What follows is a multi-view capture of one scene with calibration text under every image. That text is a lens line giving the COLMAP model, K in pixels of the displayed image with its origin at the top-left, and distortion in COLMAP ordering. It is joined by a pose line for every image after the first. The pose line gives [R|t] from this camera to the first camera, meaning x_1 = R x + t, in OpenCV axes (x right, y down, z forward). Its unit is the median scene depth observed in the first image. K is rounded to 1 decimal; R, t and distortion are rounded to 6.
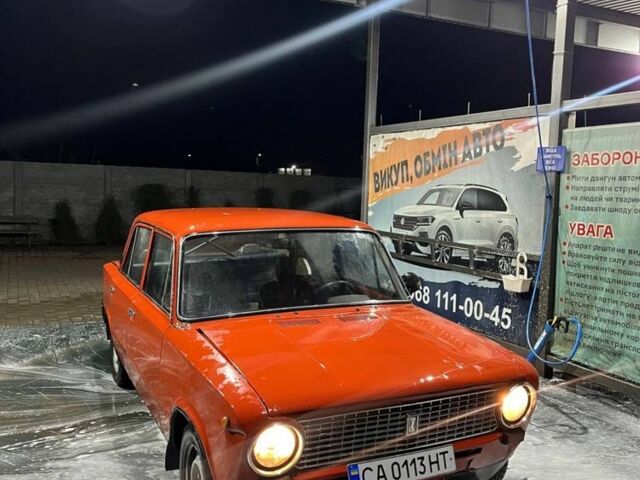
lens RADIAL K [[631.3, 0, 320.0], [0, 631.3, 240.0], [0, 0, 1]] dist [0.030384, -0.009620]
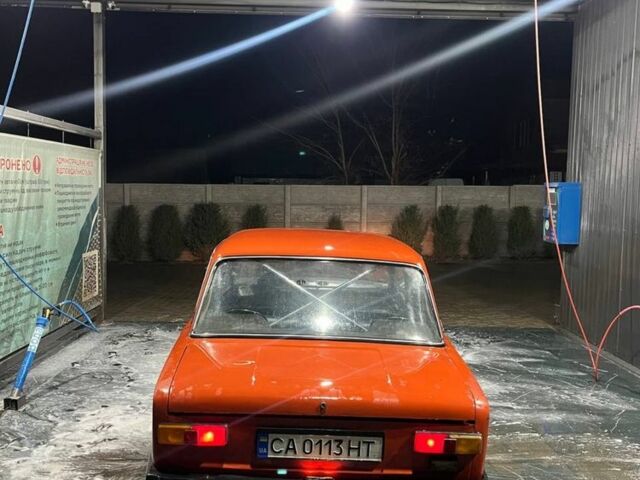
lens RADIAL K [[631.4, 0, 320.0], [0, 631.4, 240.0], [0, 0, 1]] dist [-0.001200, -0.011935]
pose [[-0.894456, -0.084220, 0.439153, -0.435690], [-0.005888, 0.984236, 0.176762, -0.162091], [-0.447117, 0.155520, -0.880852, 1.443195]]
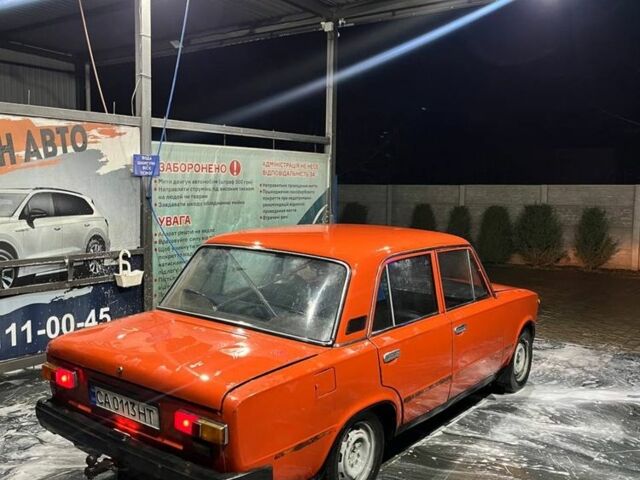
lens RADIAL K [[631.3, 0, 320.0], [0, 631.3, 240.0], [0, 0, 1]] dist [0.030384, -0.009620]
pose [[-0.447971, -0.116677, 0.886402, -0.769380], [0.053608, 0.986158, 0.156901, -0.145144], [-0.892439, 0.117805, -0.435516, 1.137136]]
